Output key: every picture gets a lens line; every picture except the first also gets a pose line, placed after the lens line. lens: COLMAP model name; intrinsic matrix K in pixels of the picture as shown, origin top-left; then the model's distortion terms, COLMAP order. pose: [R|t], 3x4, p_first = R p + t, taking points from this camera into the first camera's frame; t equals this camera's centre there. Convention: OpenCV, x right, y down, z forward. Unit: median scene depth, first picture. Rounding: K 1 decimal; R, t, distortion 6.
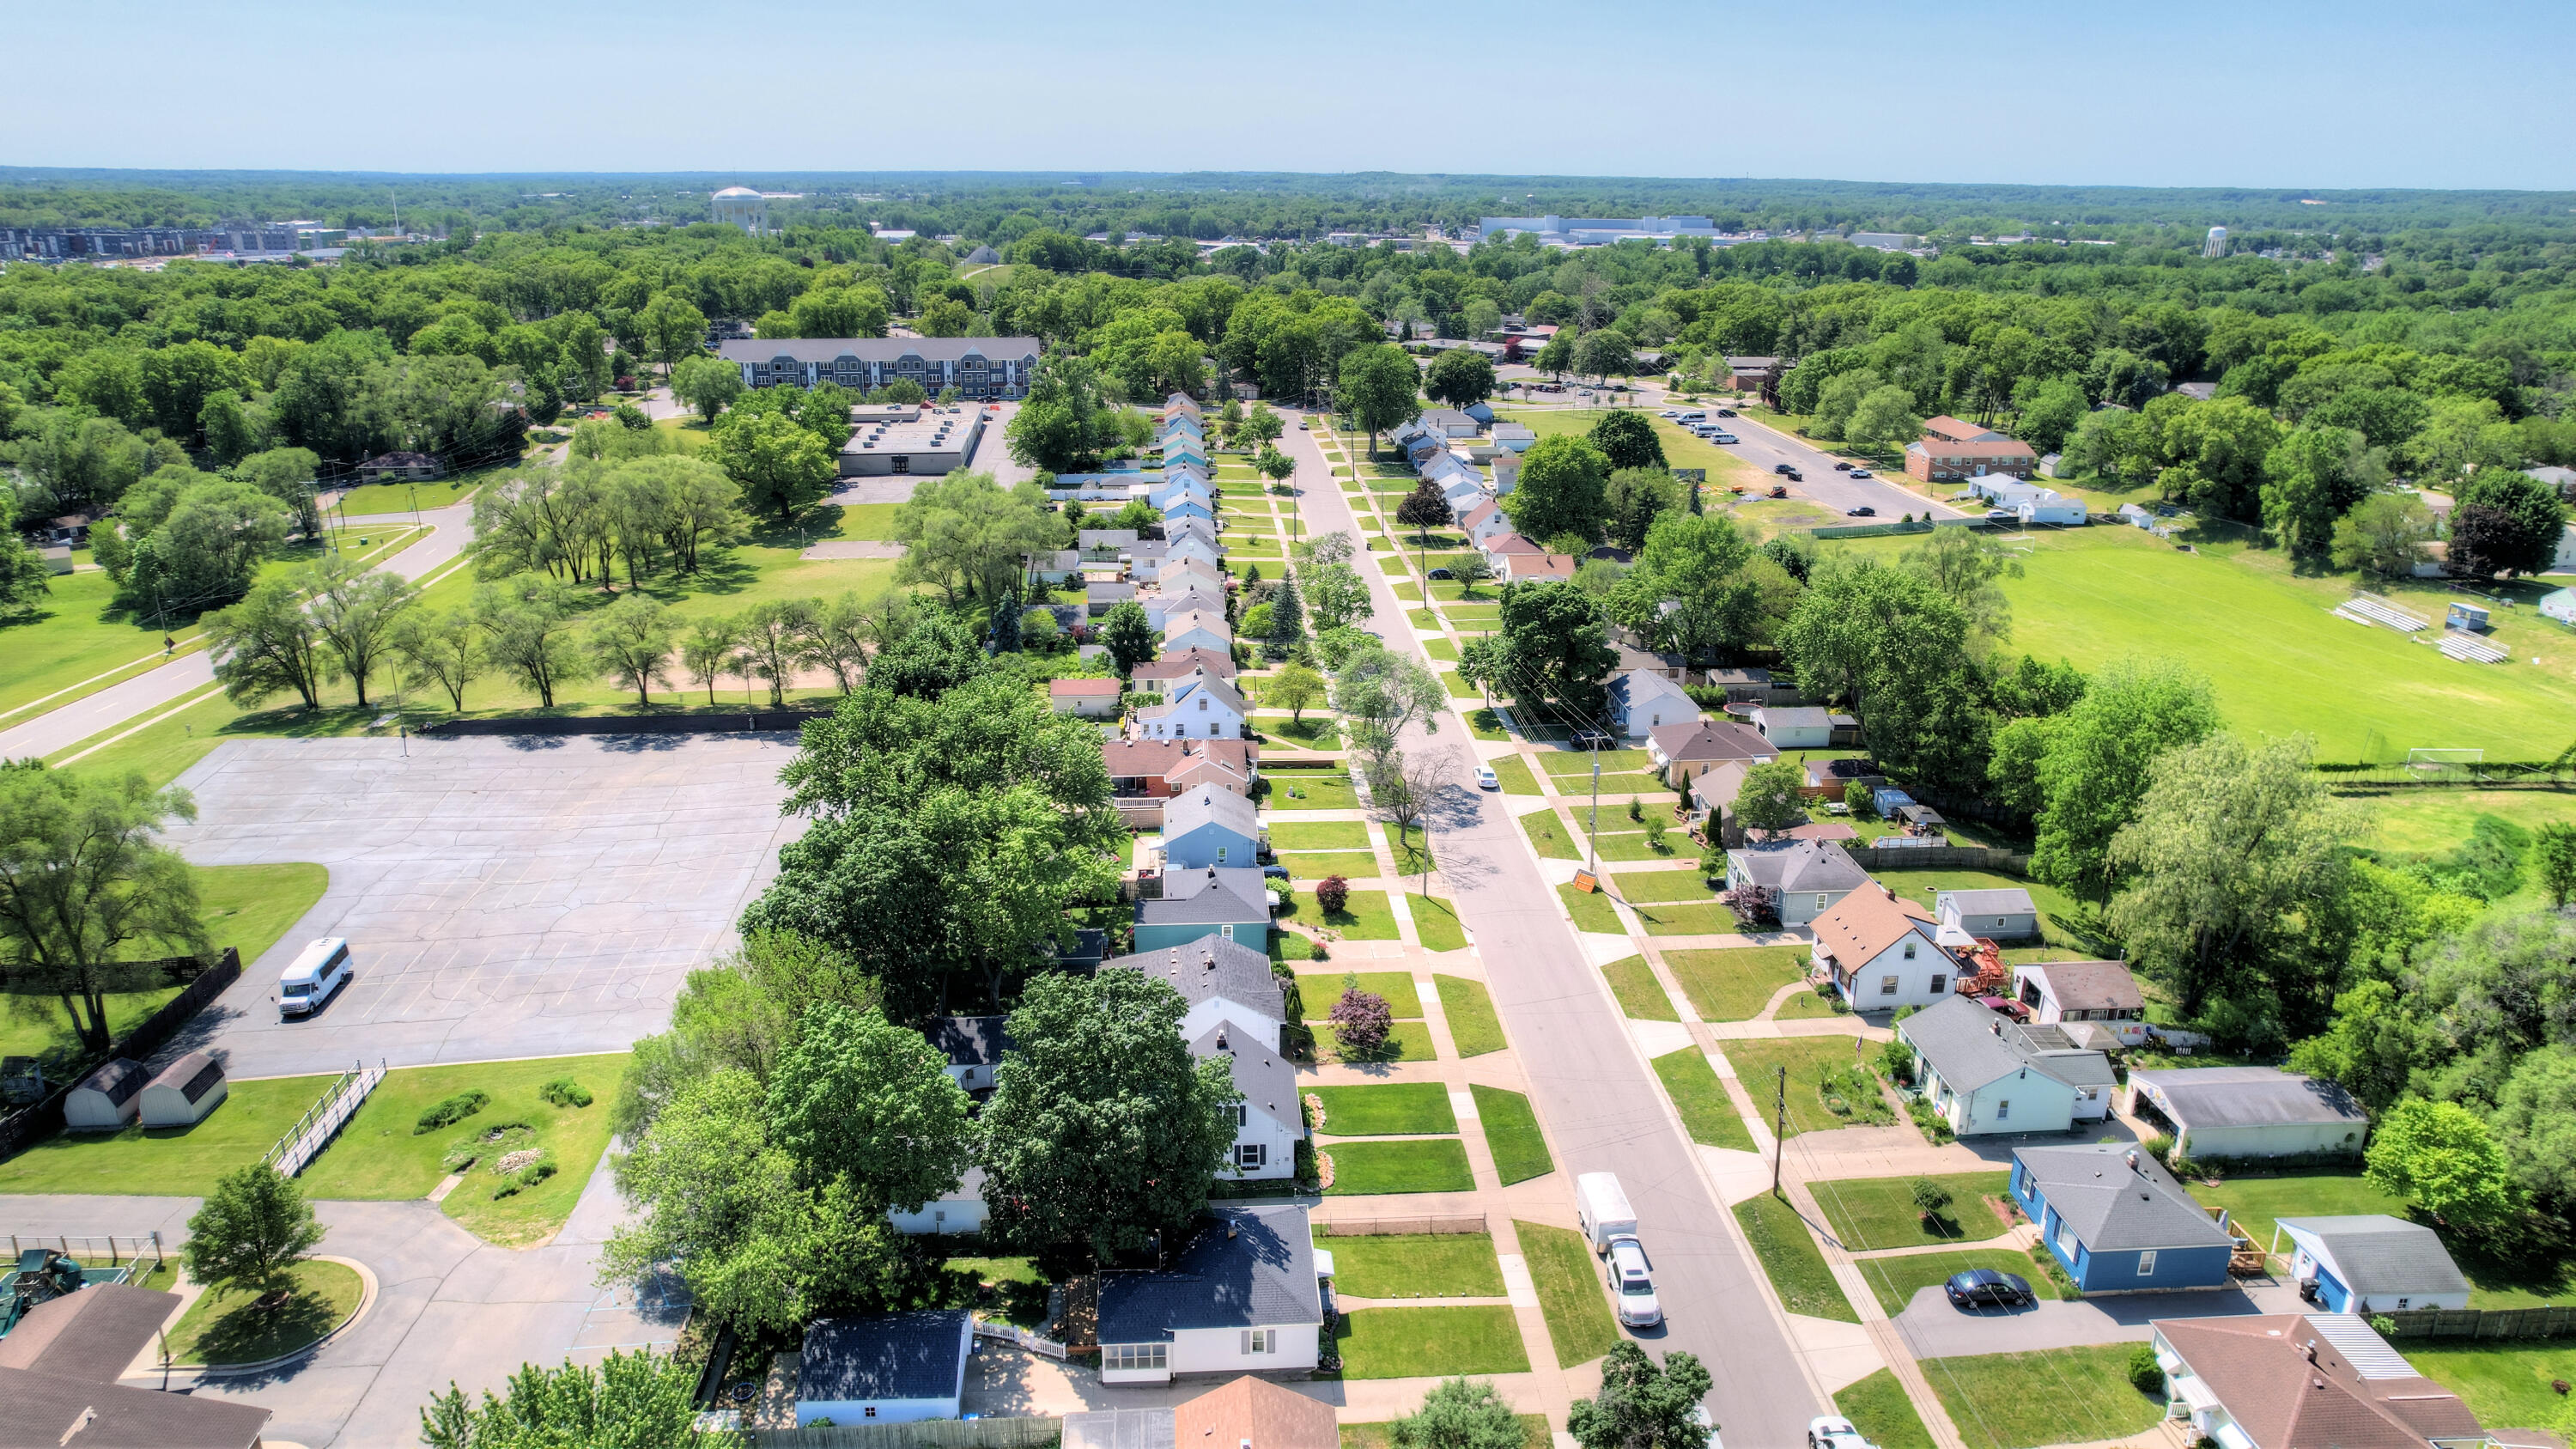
lens RADIAL K [[1625.8, 0, 1298.6], [0, 1625.8, 716.0], [0, 0, 1]] dist [-0.061622, 0.053860]
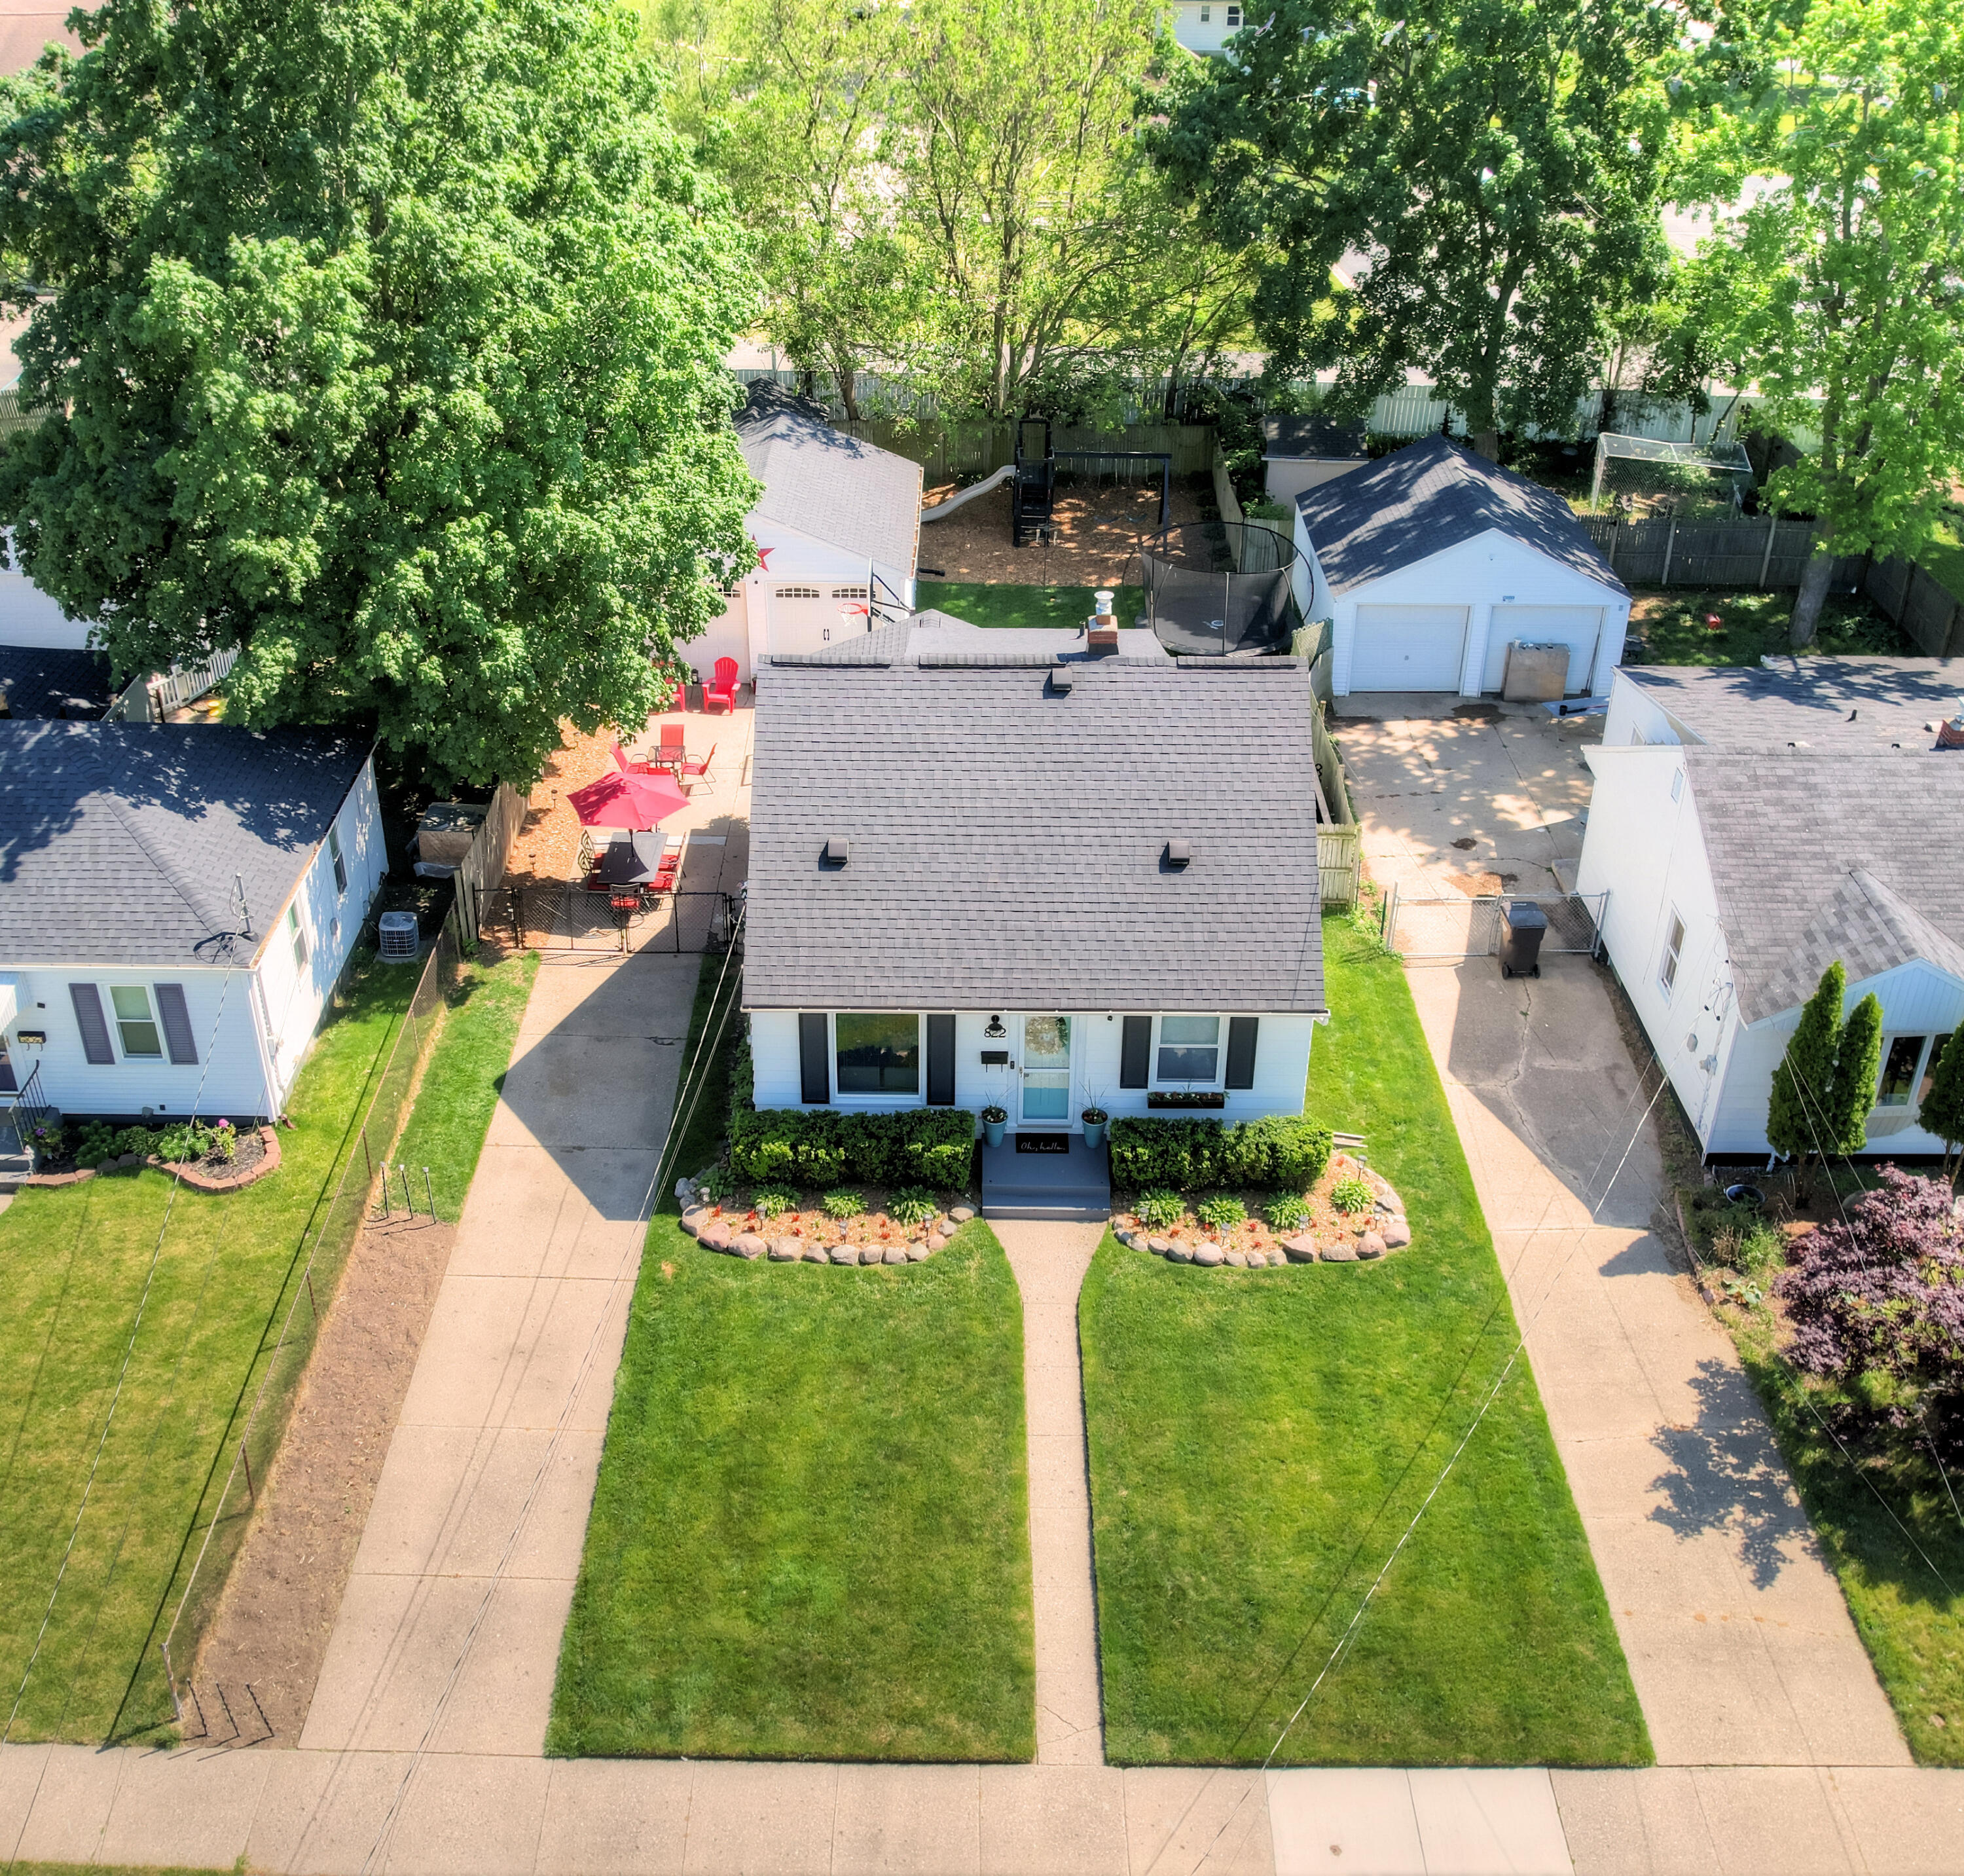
lens RADIAL K [[2092.6, 0, 935.8], [0, 2092.6, 940.0], [0, 0, 1]] dist [-0.048651, 0.002099]
pose [[-0.077618, 0.513664, -0.854474, 0.230306], [-0.324355, 0.797424, 0.508832, 0.076191], [0.942746, 0.316647, 0.104715, 0.872592]]
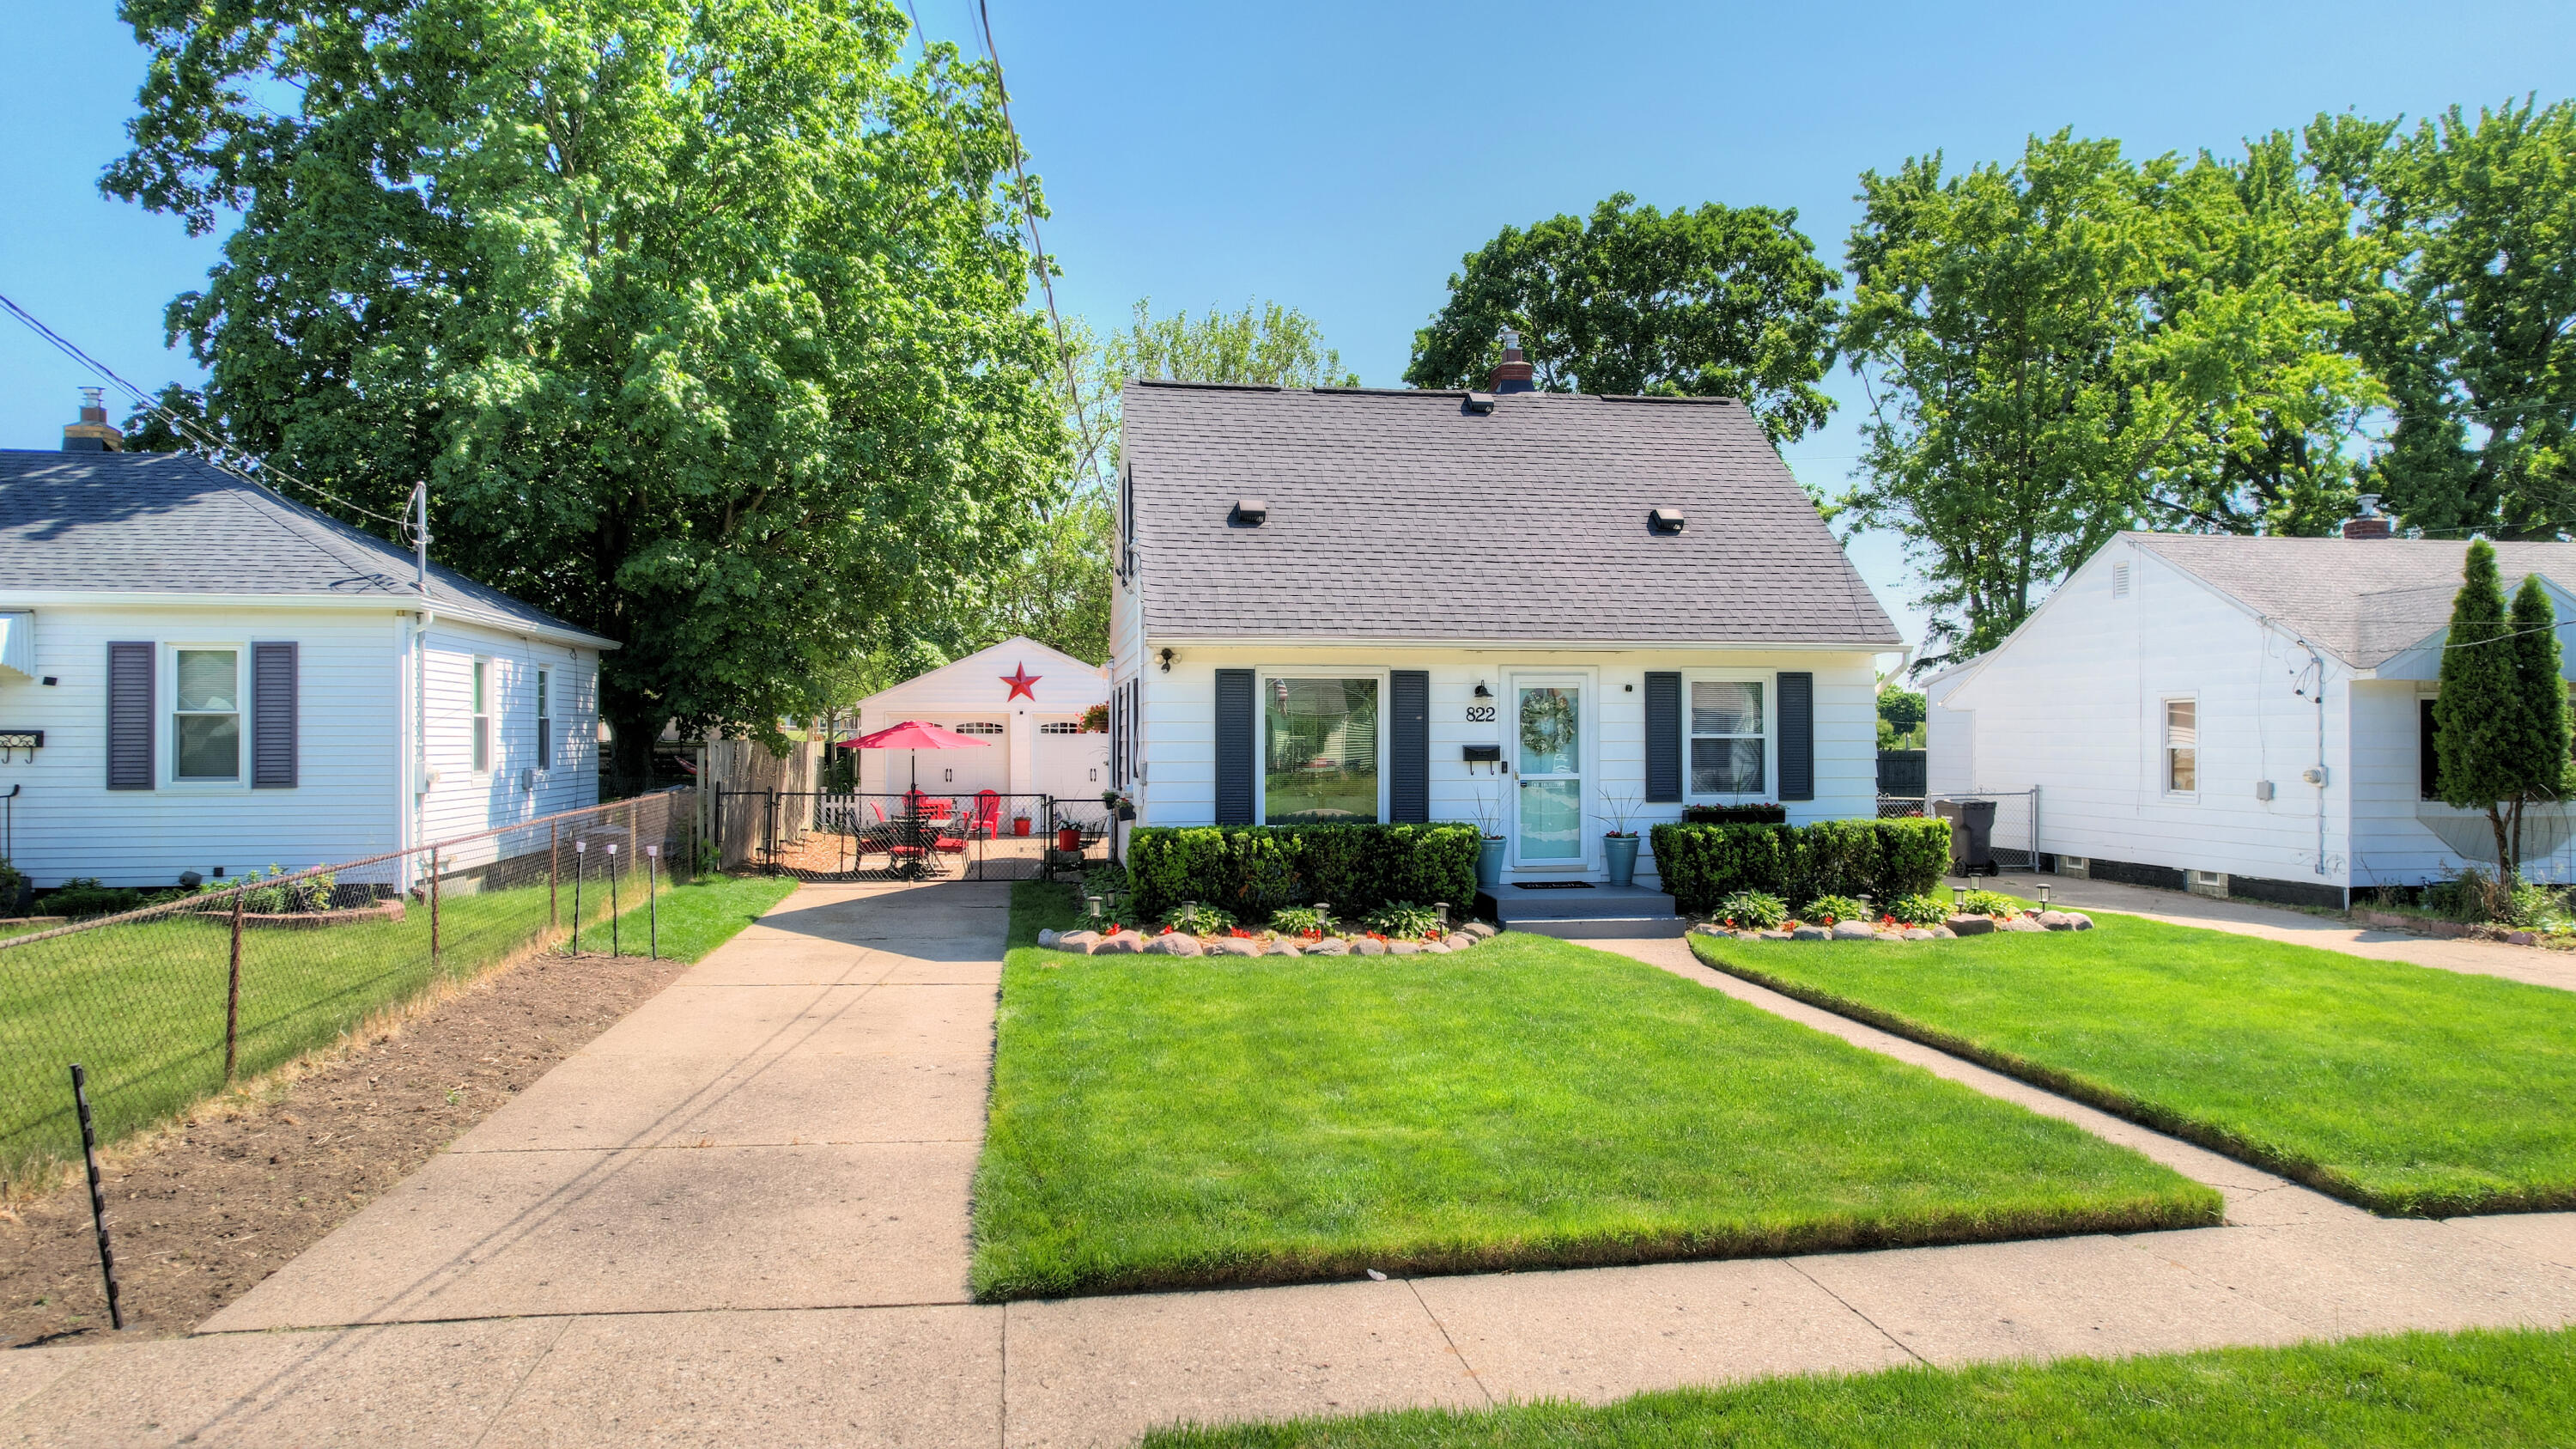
lens RADIAL K [[1625.8, 0, 1298.6], [0, 1625.8, 716.0], [0, 0, 1]] dist [-0.061622, 0.053860]
pose [[0.099102, -0.018831, -0.994899, 0.153632], [-0.318190, 0.946728, -0.049614, 0.241981], [0.942833, 0.321484, 0.087831, 0.882524]]
